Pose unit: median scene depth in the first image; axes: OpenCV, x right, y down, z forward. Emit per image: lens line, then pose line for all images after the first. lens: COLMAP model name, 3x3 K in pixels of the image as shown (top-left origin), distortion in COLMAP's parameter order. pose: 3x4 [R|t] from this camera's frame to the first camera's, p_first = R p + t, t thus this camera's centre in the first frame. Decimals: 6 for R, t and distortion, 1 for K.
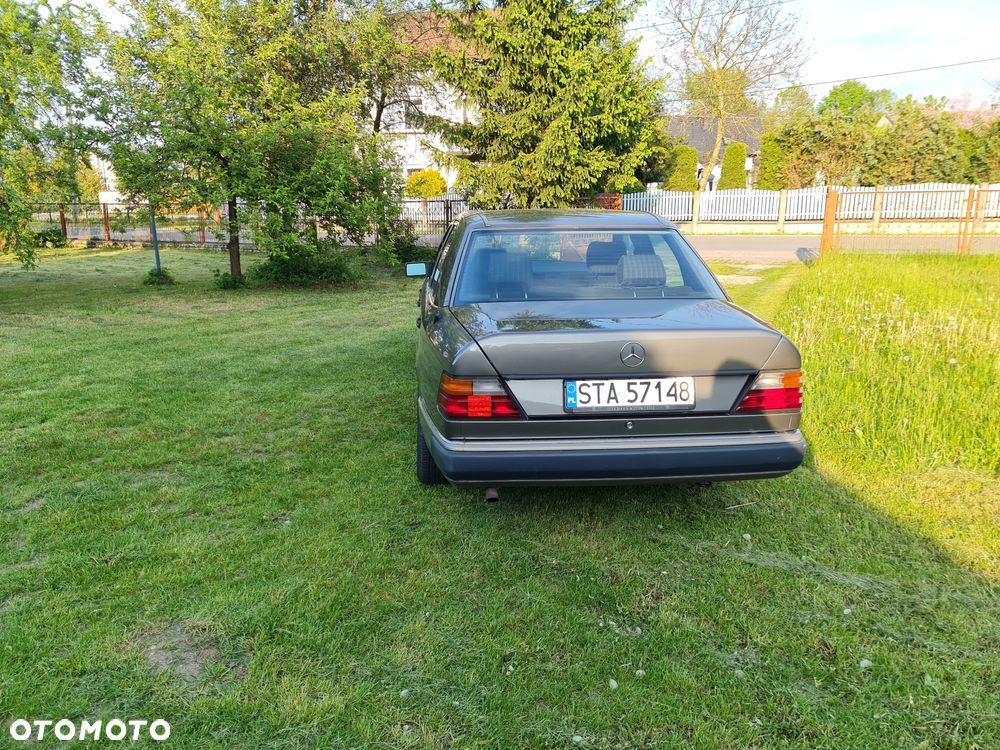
lens RADIAL K [[756.0, 0, 503.7], [0, 756.0, 378.9], [0, 0, 1]] dist [0.079864, -0.069886]
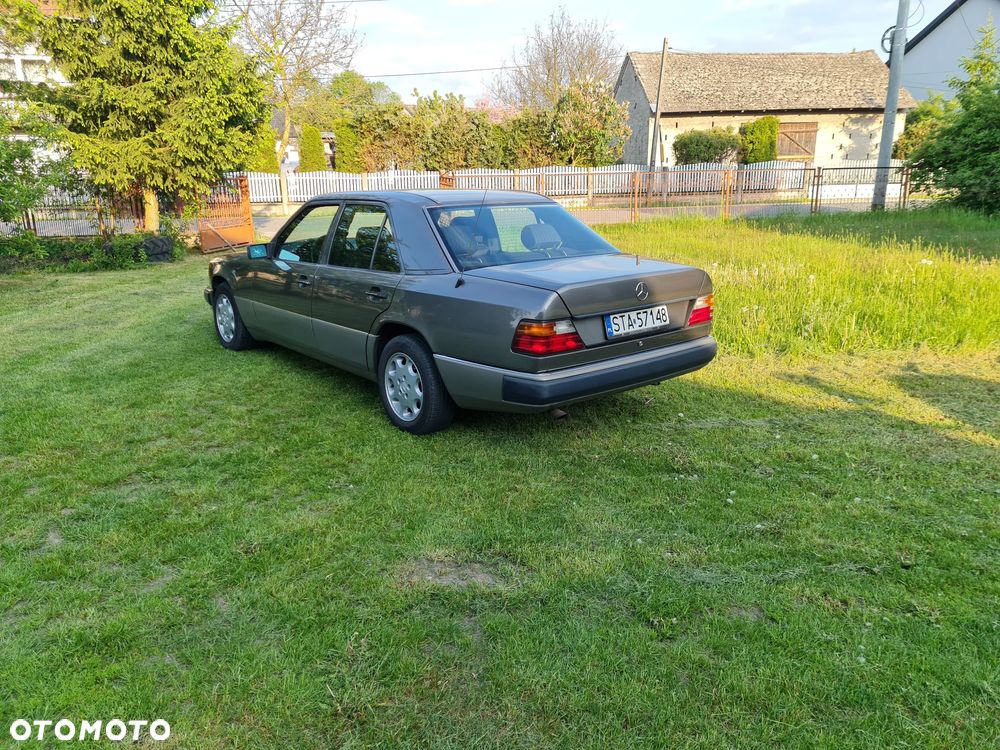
lens RADIAL K [[770.6, 0, 500.0], [0, 770.6, 375.0], [0, 0, 1]] dist [0.075096, -0.064831]
pose [[0.814629, -0.146442, 0.561190, -0.207229], [0.139295, 0.988678, 0.055793, 0.000862], [-0.563006, 0.032721, 0.825805, -0.003310]]
